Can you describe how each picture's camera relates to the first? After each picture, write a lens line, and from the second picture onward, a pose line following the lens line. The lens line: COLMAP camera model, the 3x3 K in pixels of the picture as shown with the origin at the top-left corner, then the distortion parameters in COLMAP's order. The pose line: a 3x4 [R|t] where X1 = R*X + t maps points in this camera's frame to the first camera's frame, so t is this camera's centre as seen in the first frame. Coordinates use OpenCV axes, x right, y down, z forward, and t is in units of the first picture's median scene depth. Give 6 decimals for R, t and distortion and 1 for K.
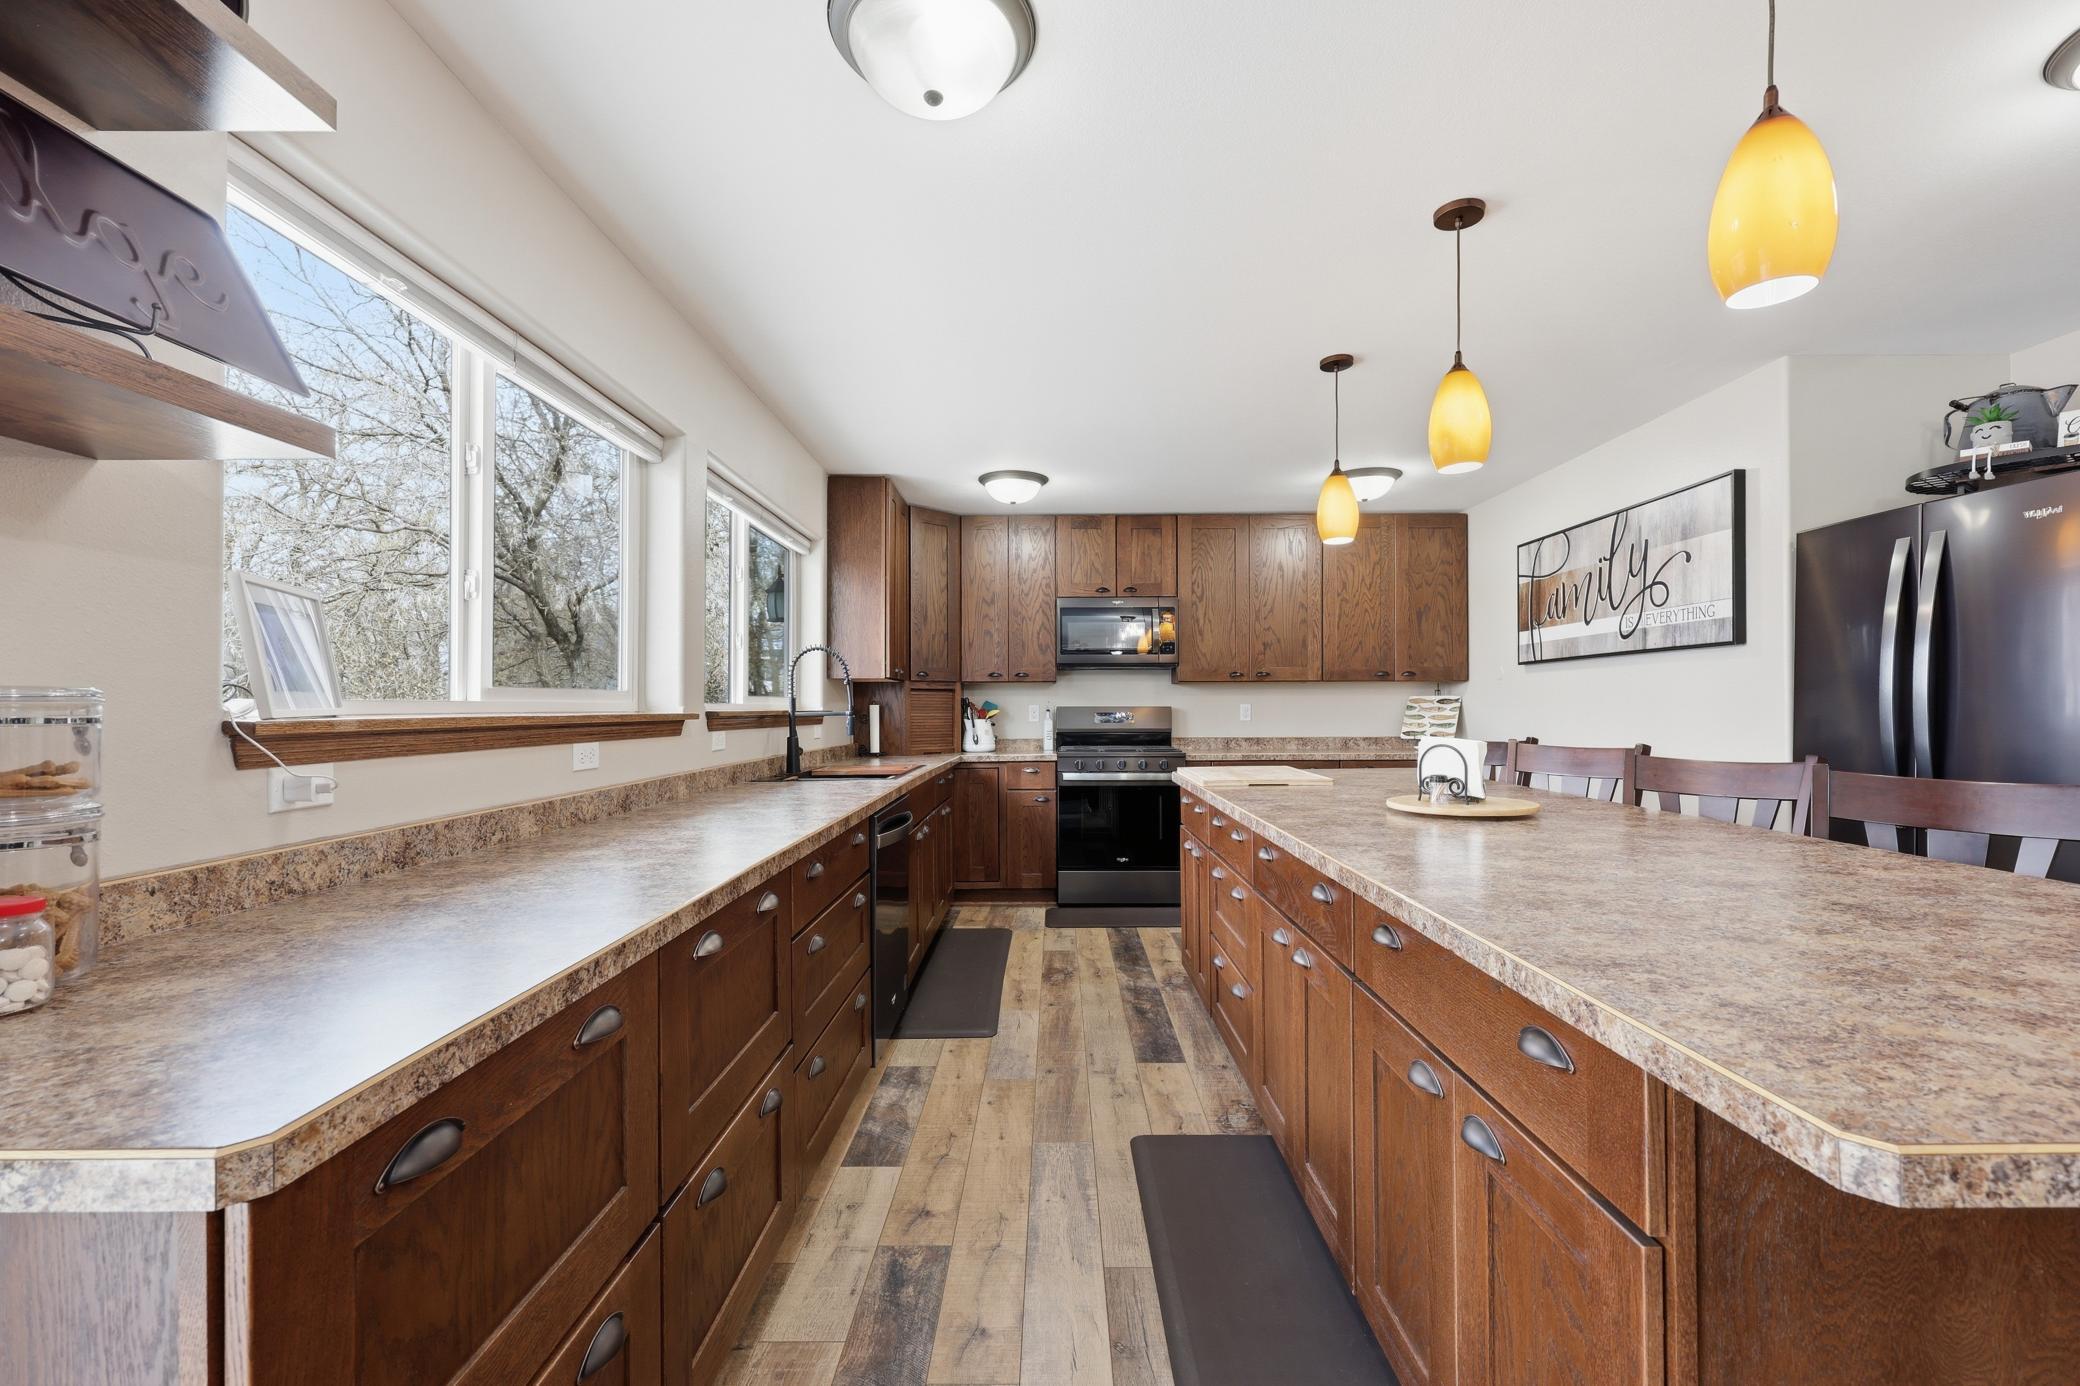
lens RADIAL K [[845.5, 0, 1047.1], [0, 845.5, 703.1], [0, 0, 1]] dist [0.005840, -0.000739]
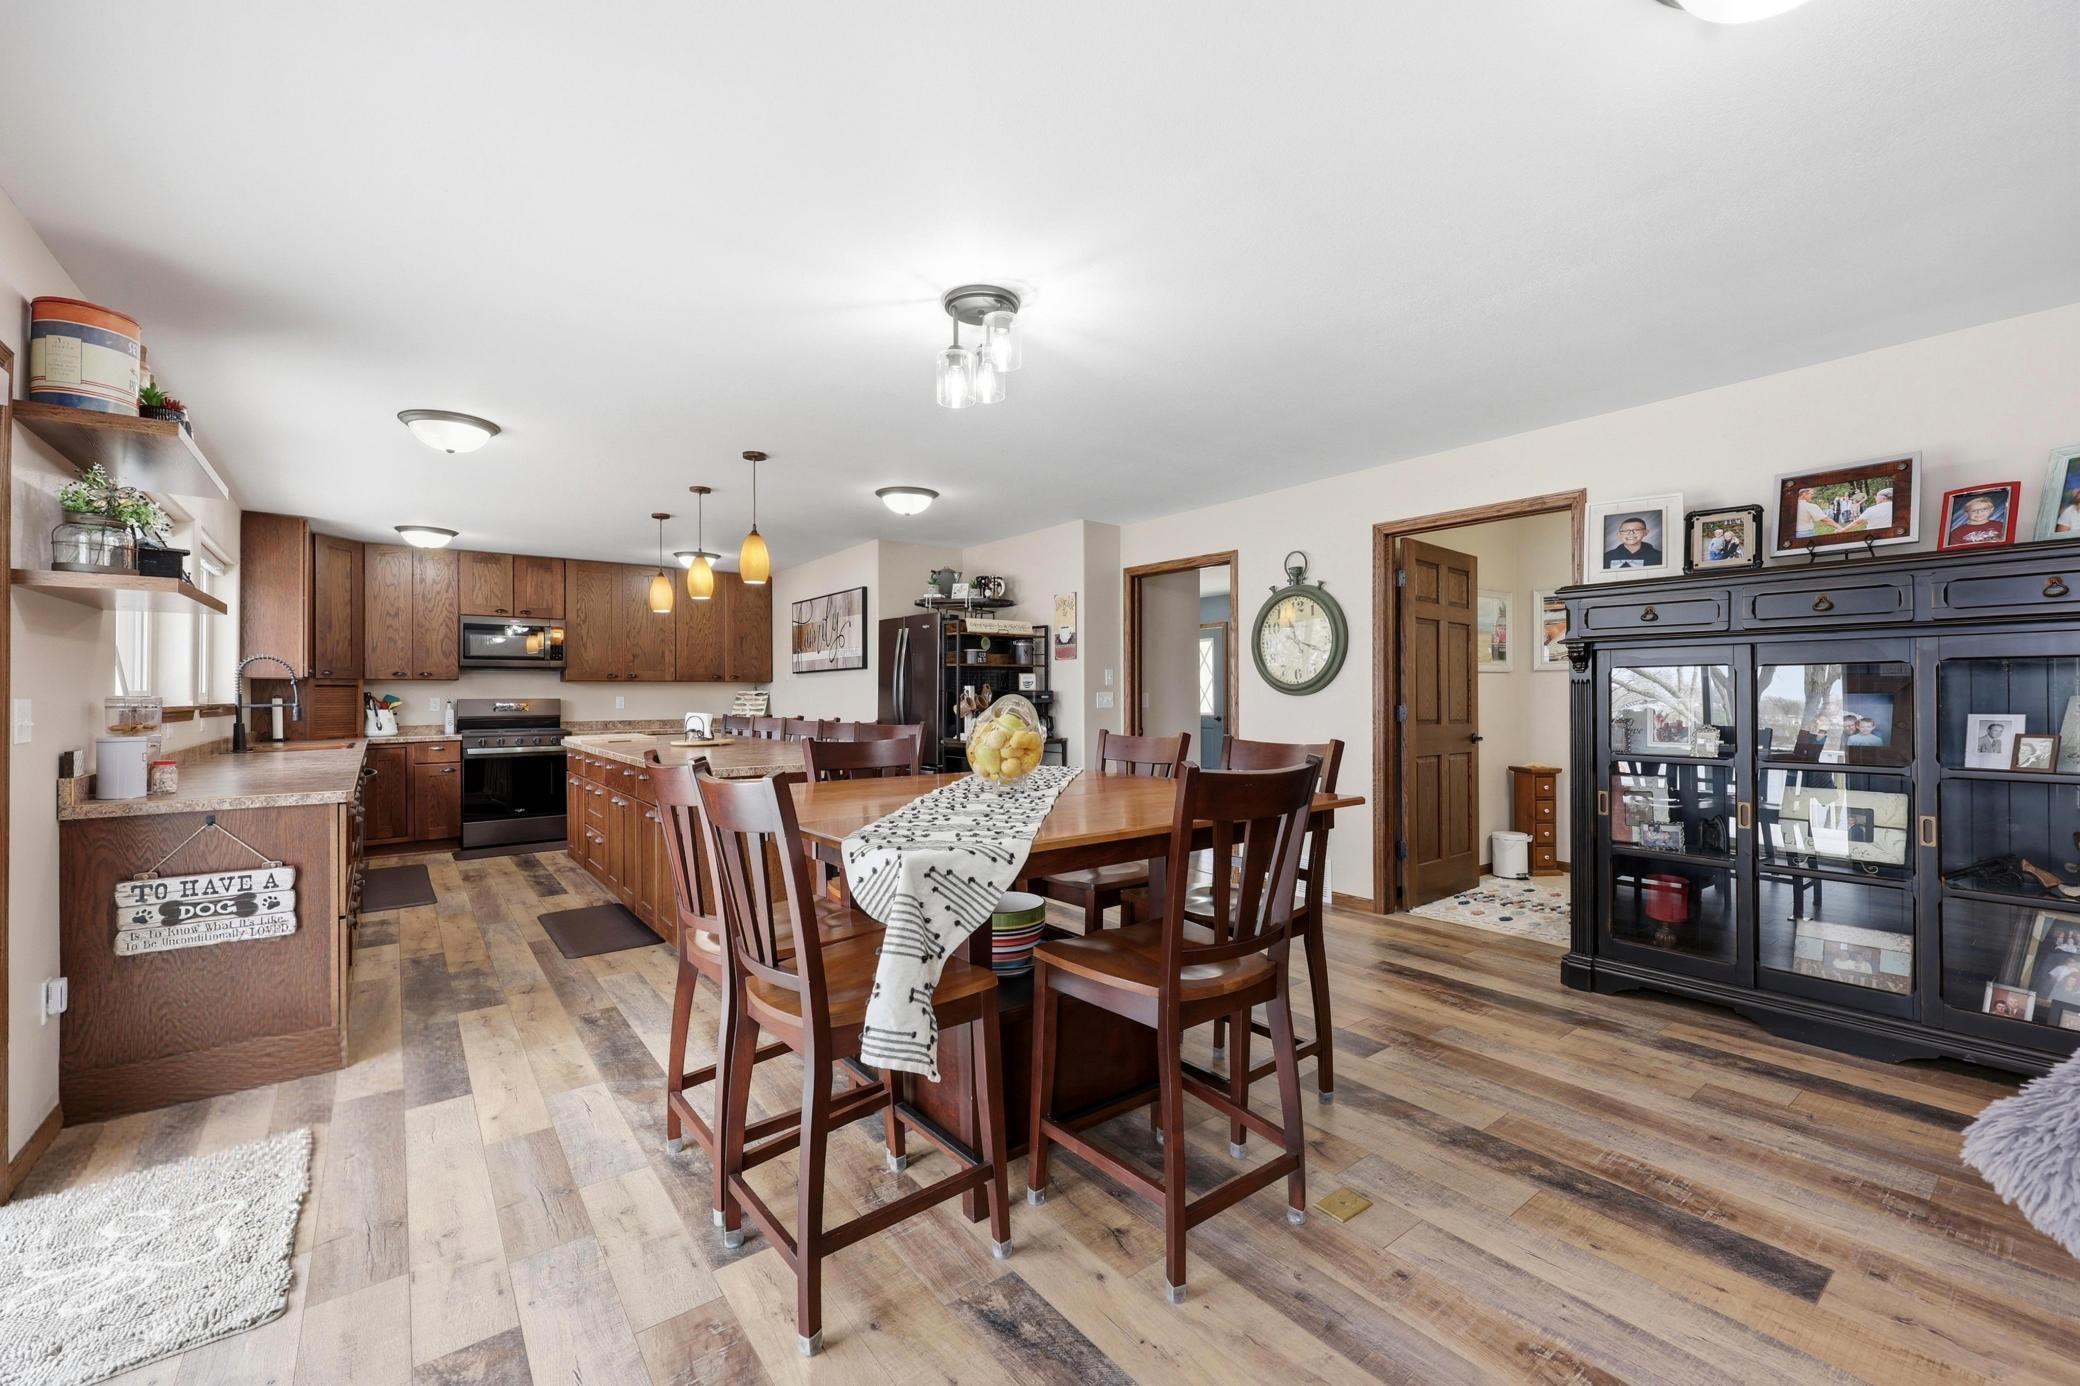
lens RADIAL K [[845.5, 0, 1036.5], [0, 845.5, 689.2], [0, 0, 1]] dist [0.005840, -0.000739]
pose [[0.789980, 0.002704, 0.613127, -0.128058], [0.000078, 0.999990, -0.004510, -0.007398], [-0.613133, 0.003611, 0.789971, -0.839598]]
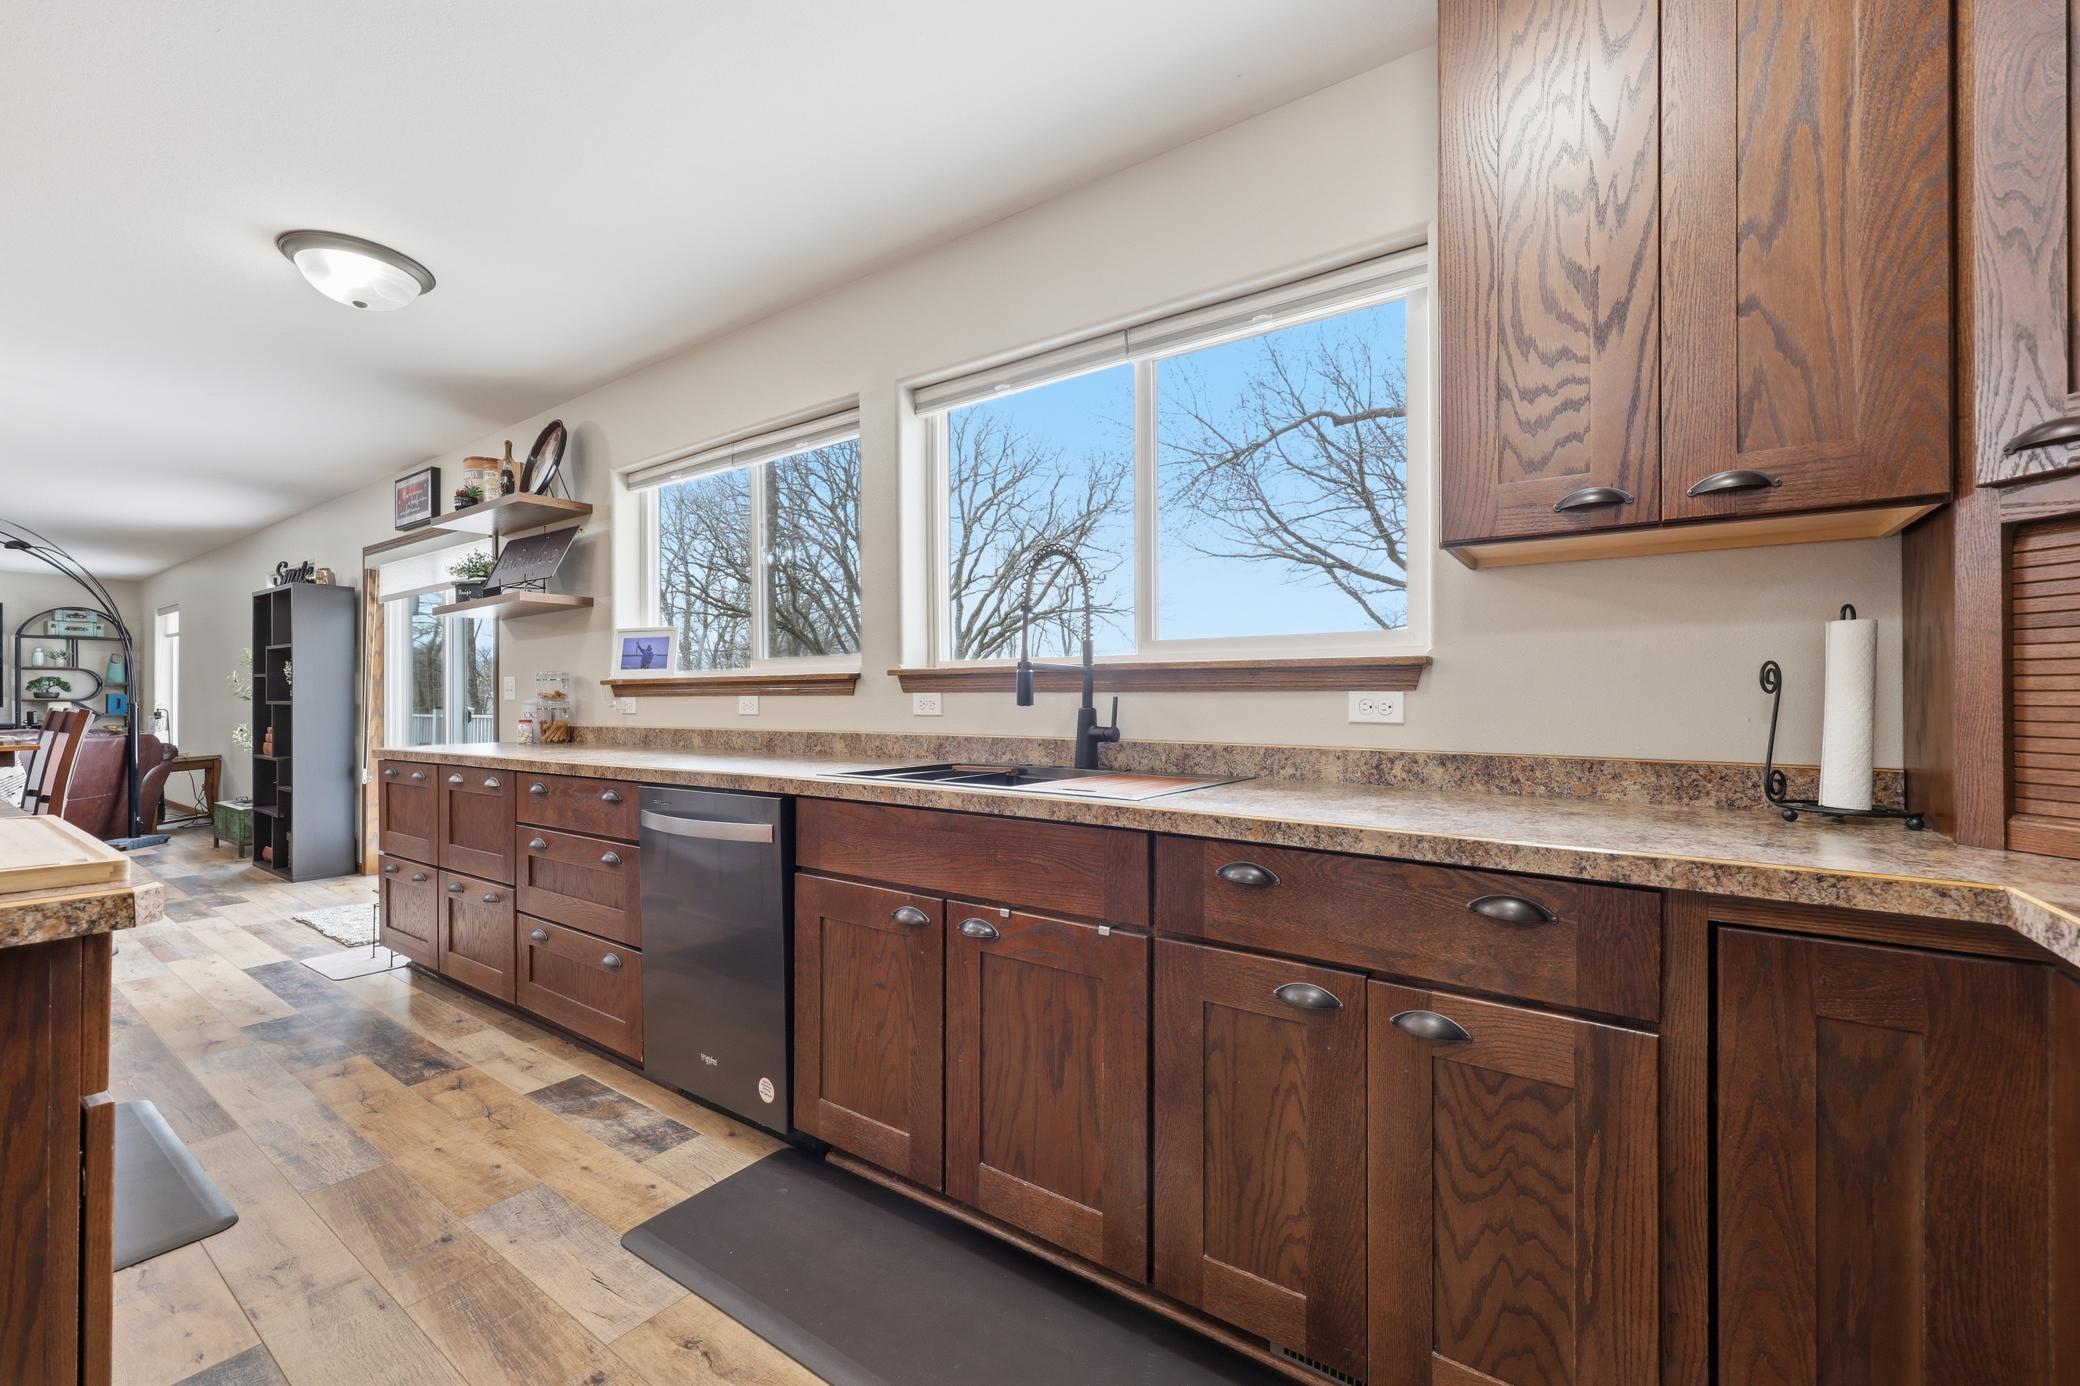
lens RADIAL K [[845.5, 0, 1036.5], [0, 845.5, 692.8], [0, 0, 1]] dist [0.005840, -0.000739]
pose [[-0.578280, -0.001113, -0.815837, 0.199115], [0.007393, 0.999951, -0.006605, 0.032651], [0.815805, -0.009851, -0.578244, 1.311165]]
